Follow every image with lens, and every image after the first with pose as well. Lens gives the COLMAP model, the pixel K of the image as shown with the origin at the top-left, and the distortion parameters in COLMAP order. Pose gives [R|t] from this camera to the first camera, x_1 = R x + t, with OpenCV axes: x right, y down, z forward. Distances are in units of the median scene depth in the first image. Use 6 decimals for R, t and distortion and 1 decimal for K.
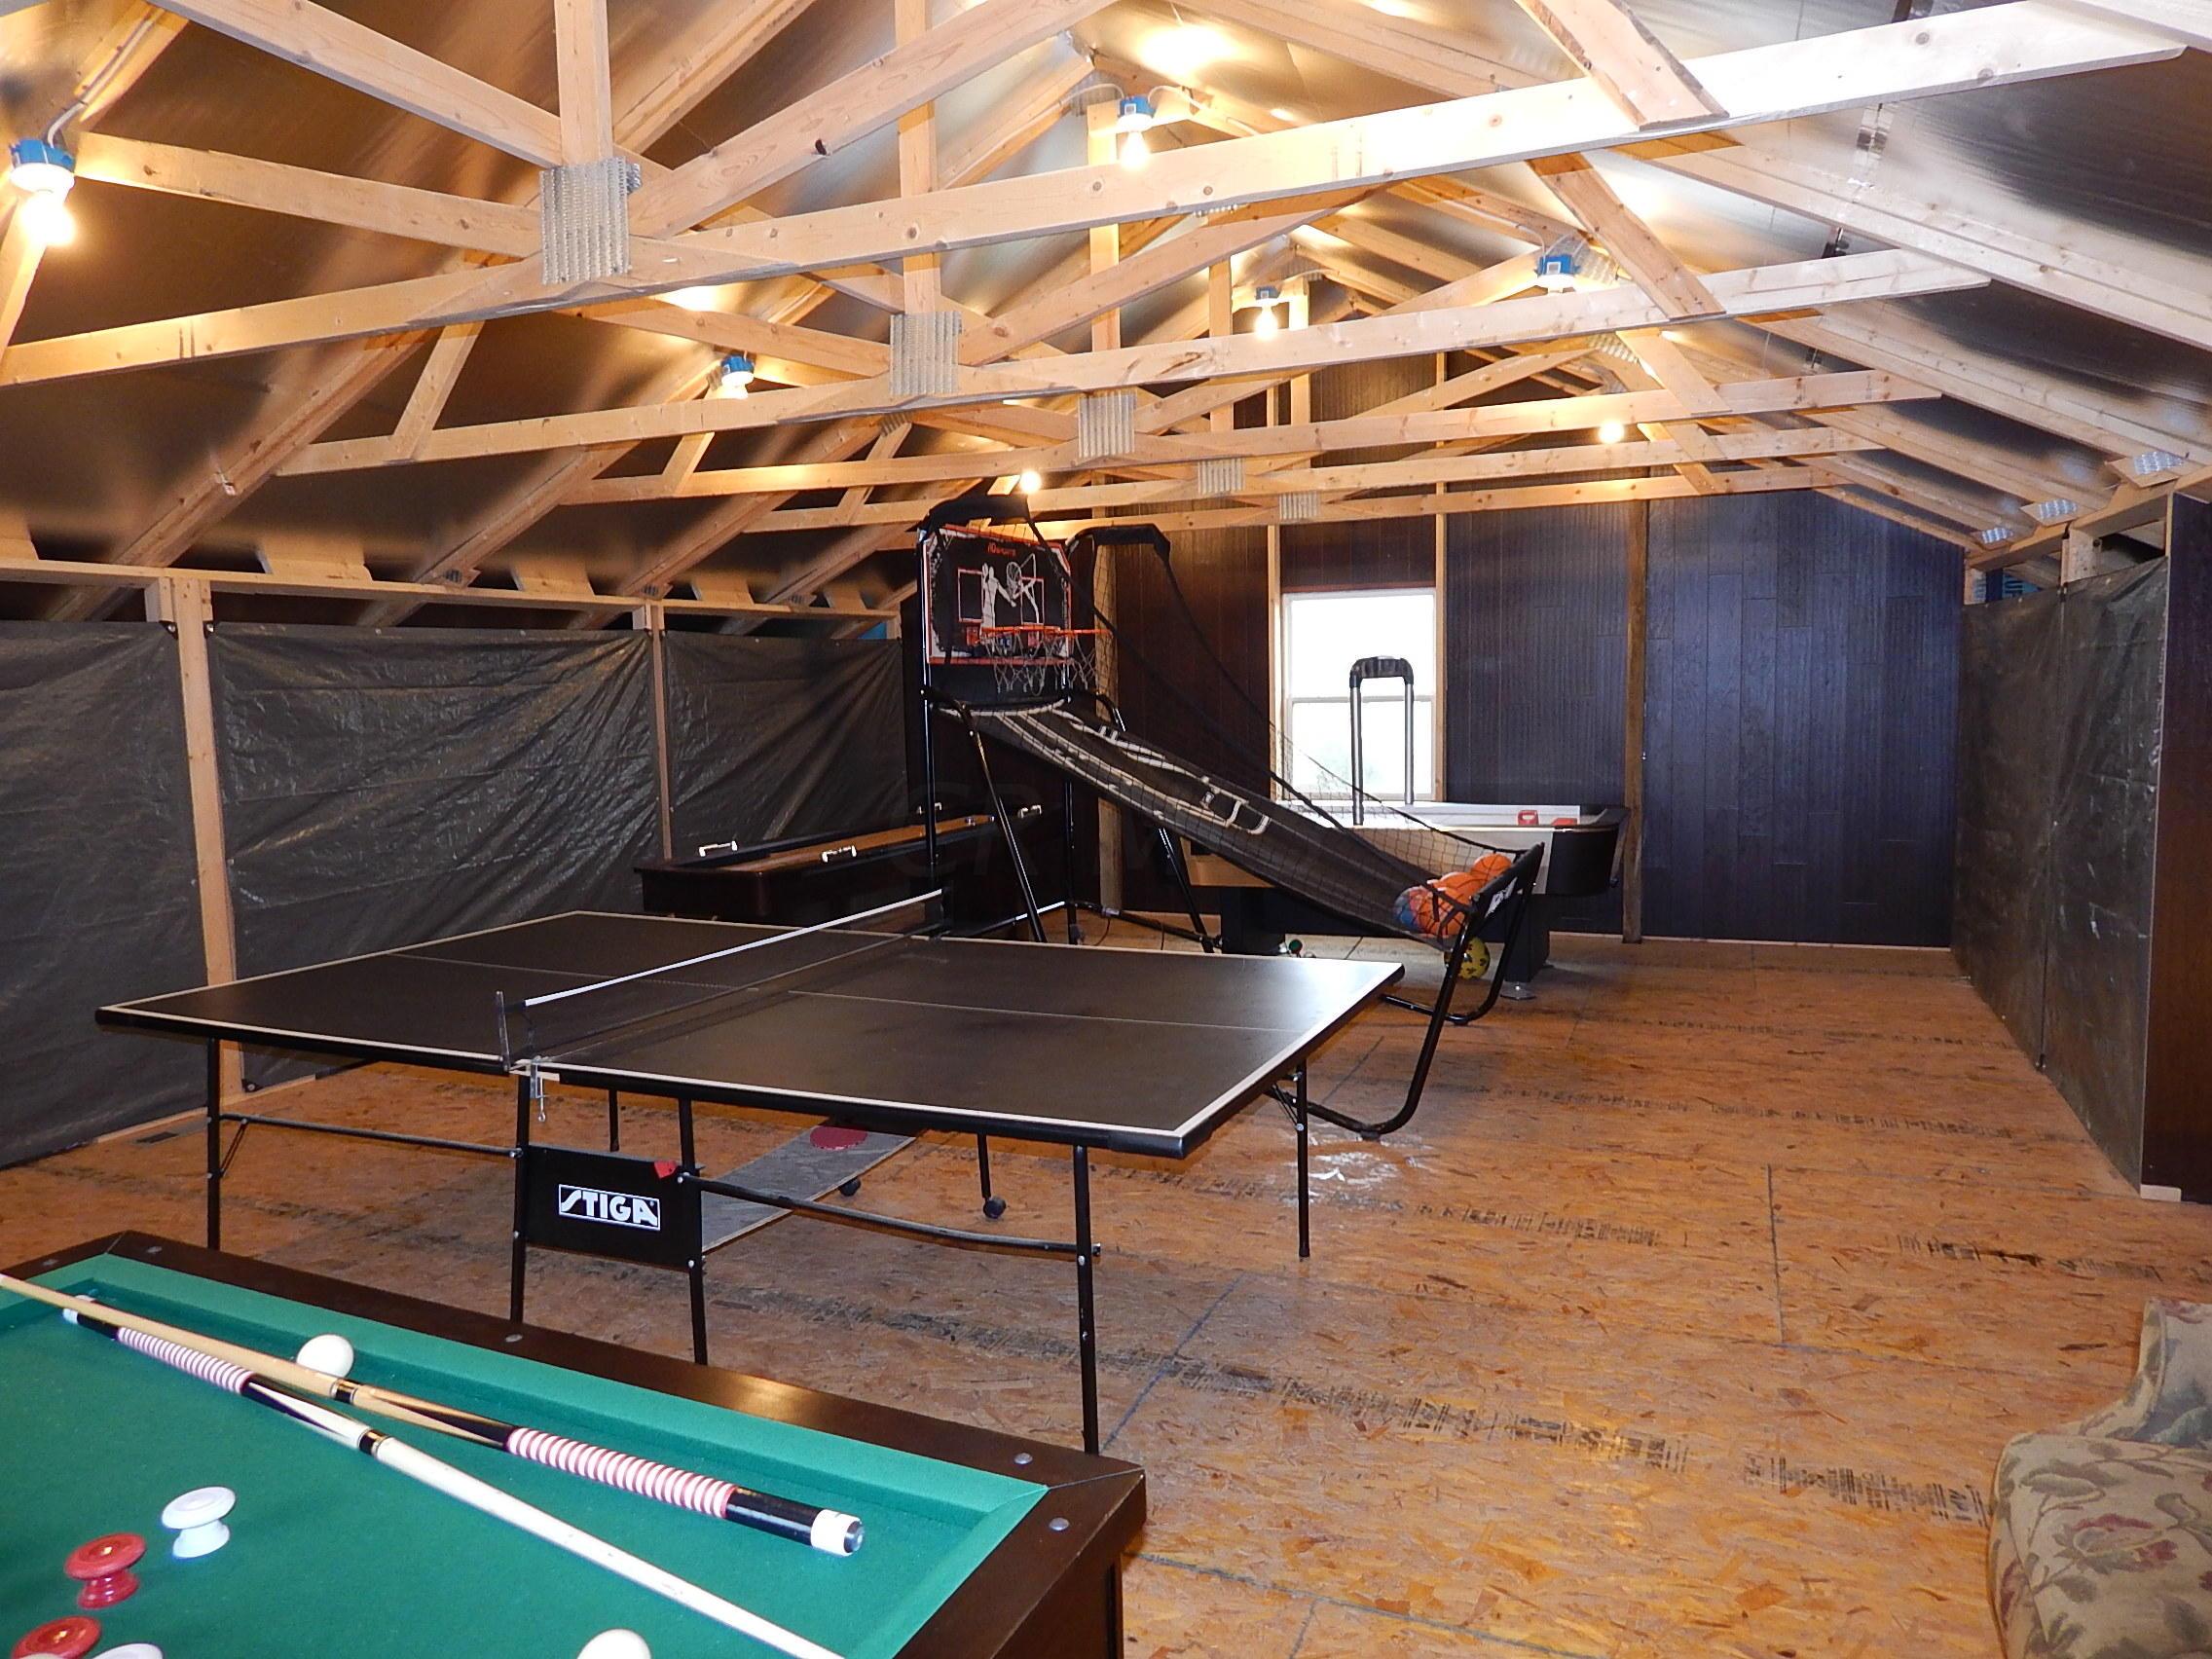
lens RADIAL K [[1457.7, 0, 1110.3], [0, 1457.7, 824.2], [0, 0, 1]] dist [-0.006098, -0.002831]
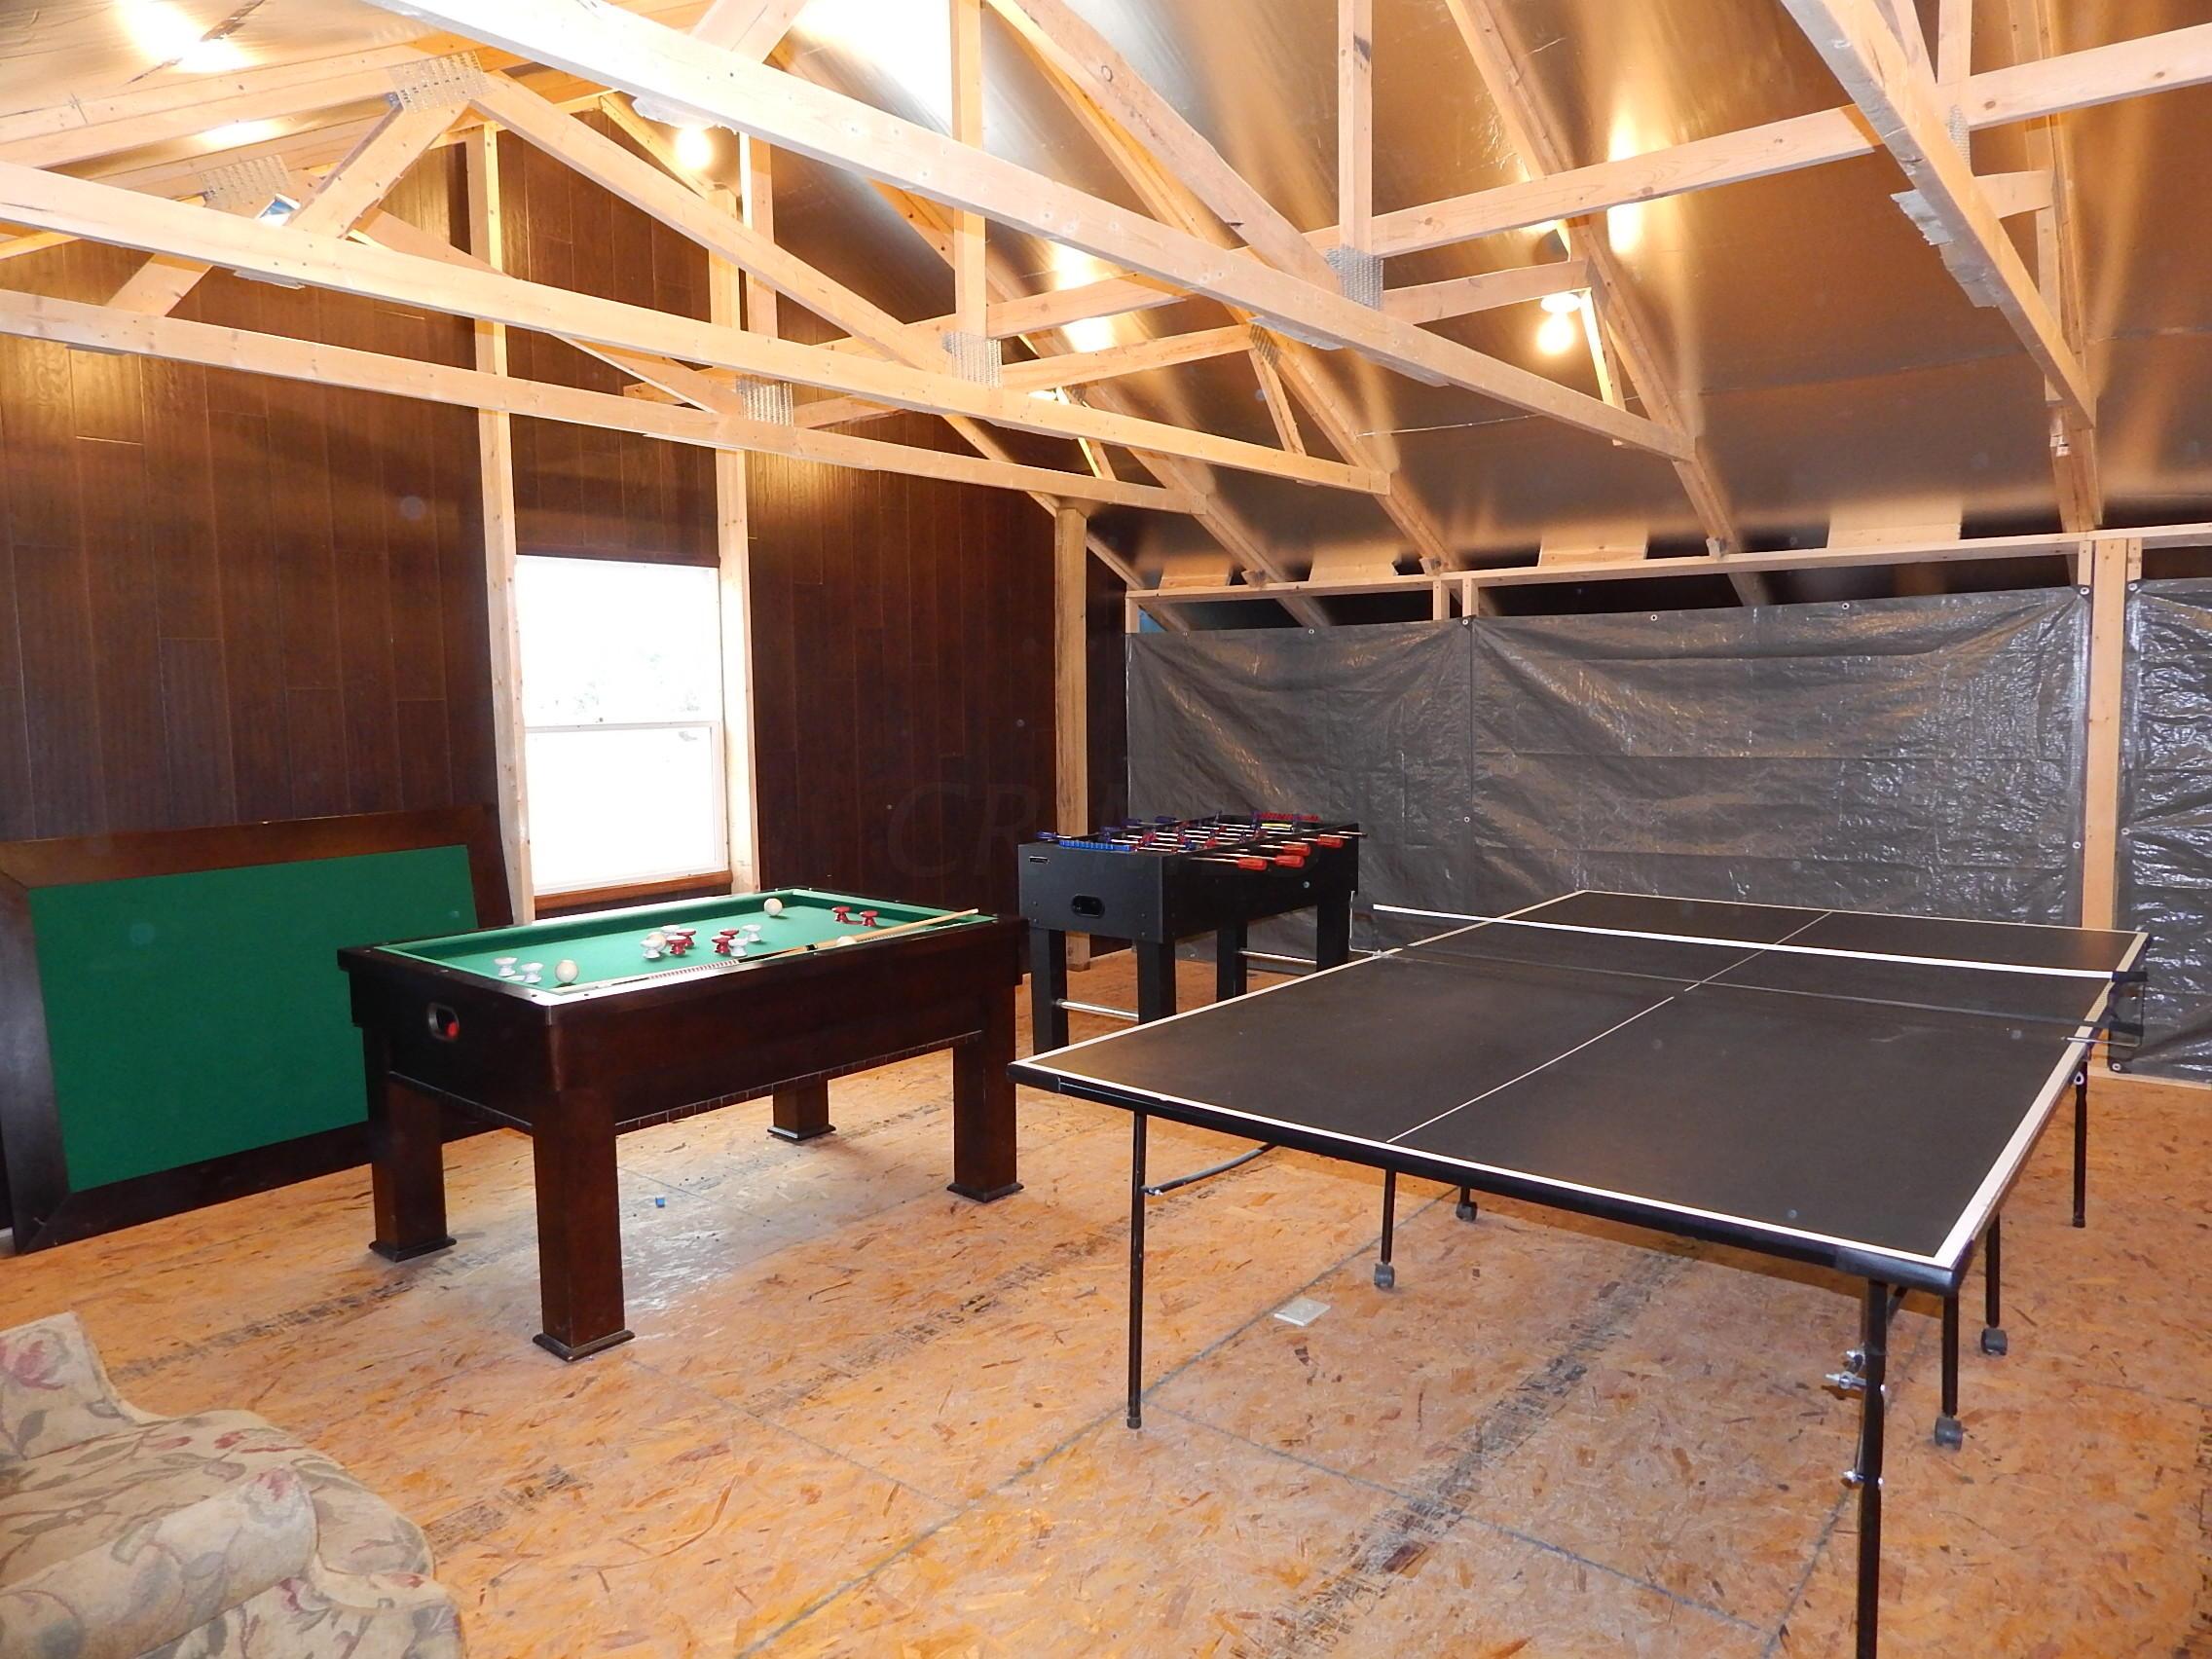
lens RADIAL K [[1457.7, 0, 1110.3], [0, 1457.7, 824.2], [0, 0, 1]] dist [-0.006098, -0.002831]
pose [[-0.243867, 0.109888, -0.963563, 0.626860], [-0.082719, 0.987582, 0.133562, -0.067688], [0.966275, 0.112277, -0.231749, 0.756139]]
